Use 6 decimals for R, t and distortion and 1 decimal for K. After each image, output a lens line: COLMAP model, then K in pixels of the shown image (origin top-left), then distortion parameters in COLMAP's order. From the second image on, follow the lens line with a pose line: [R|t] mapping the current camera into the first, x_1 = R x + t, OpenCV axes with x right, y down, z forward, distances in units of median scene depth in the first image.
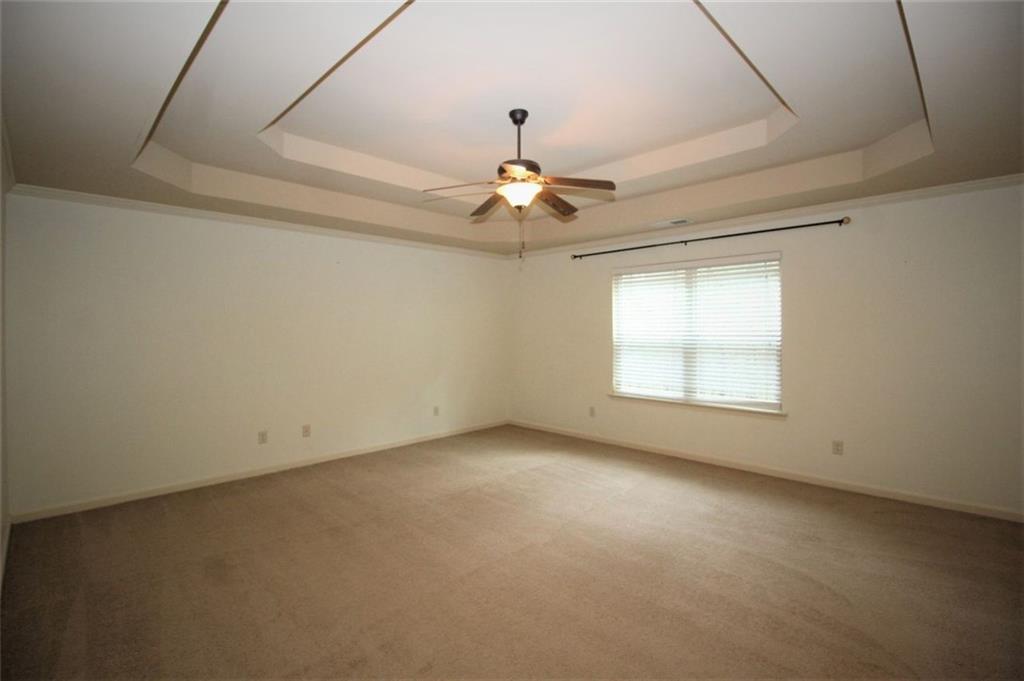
lens RADIAL K [[474.6, 0, 511.0], [0, 474.6, 330.7], [0, 0, 1]] dist [0.000102, -0.000137]
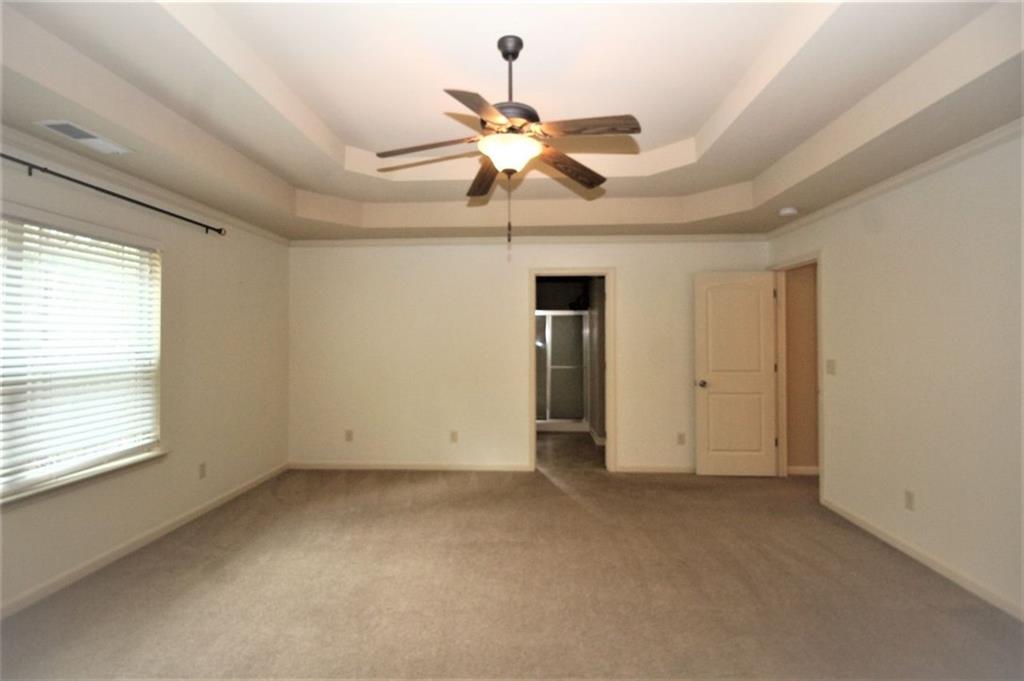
lens RADIAL K [[474.6, 0, 511.0], [0, 474.6, 330.7], [0, 0, 1]] dist [0.000102, -0.000137]
pose [[-0.672660, 0.015365, 0.739792, -0.379155], [0.003860, 0.999844, -0.017256, -0.007648], [-0.739942, -0.008752, -0.672614, 1.104611]]
